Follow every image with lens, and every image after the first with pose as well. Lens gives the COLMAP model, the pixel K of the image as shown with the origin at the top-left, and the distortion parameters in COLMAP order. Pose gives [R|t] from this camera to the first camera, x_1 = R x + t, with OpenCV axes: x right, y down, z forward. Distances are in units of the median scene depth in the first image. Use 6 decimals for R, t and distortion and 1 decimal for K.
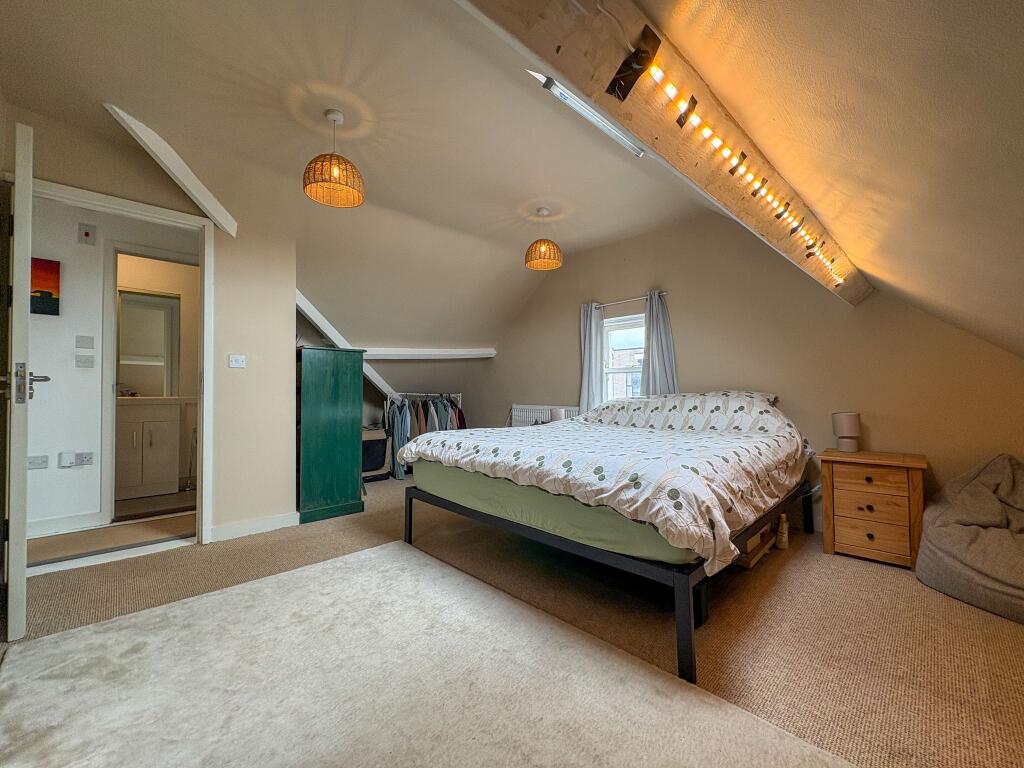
lens RADIAL K [[408.0, 0, 514.0], [0, 408.0, 384.7], [0, 0, 1]] dist [0.003375, 0.000176]
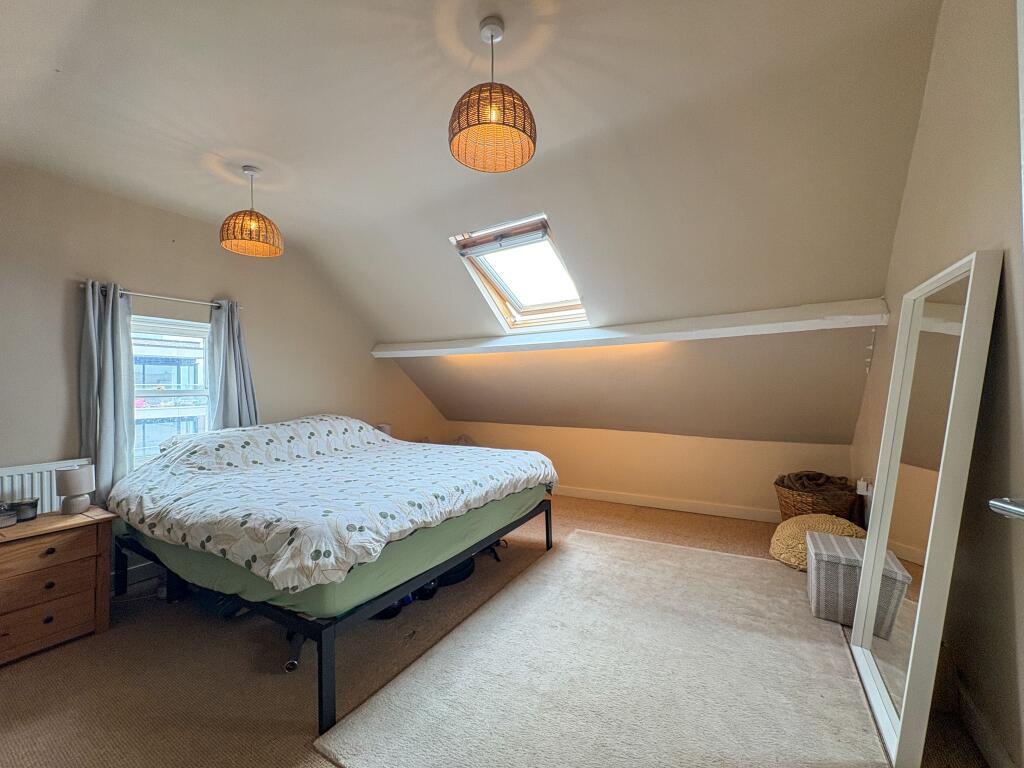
lens RADIAL K [[408.0, 0, 514.0], [0, 408.0, 384.7], [0, 0, 1]] dist [0.003375, 0.000176]
pose [[-0.231449, 0.027187, 0.972467, -0.975579], [0.005434, 0.999630, -0.026653, -0.057557], [-0.972832, -0.000884, -0.231511, 1.012550]]
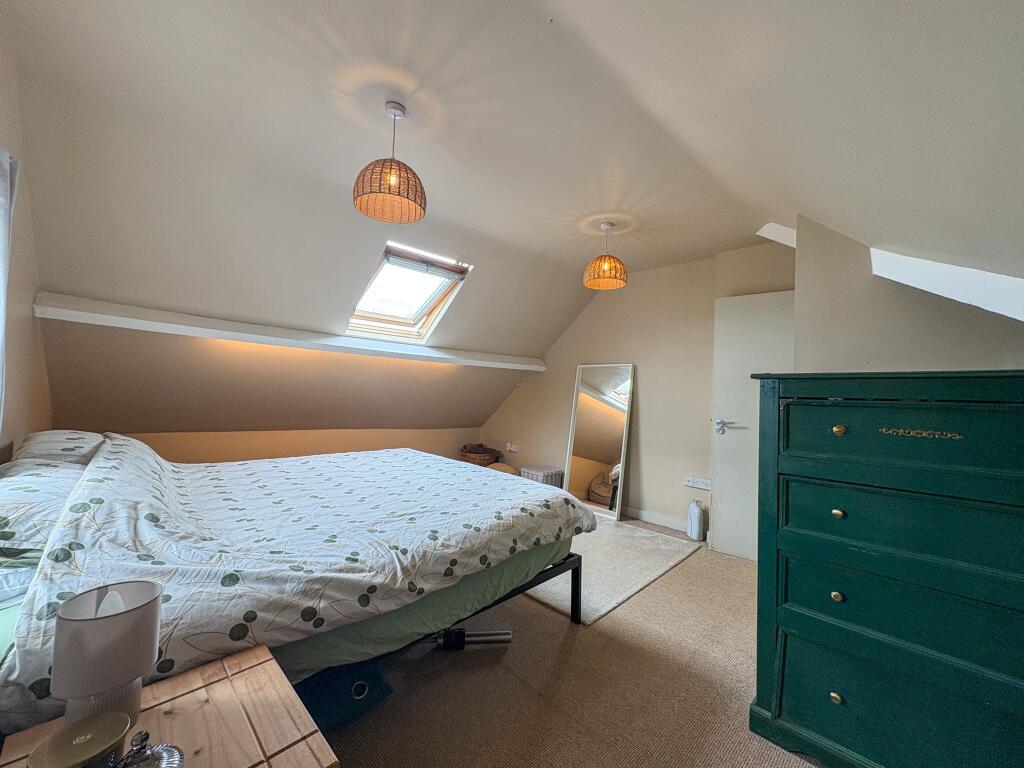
lens RADIAL K [[408.0, 0, 514.0], [0, 408.0, 384.7], [0, 0, 1]] dist [0.003375, 0.000176]
pose [[-0.999760, -0.019177, 0.010619, -0.139712], [-0.019529, 0.999230, -0.034027, -0.067747], [-0.009958, -0.034226, -0.999365, 2.123430]]
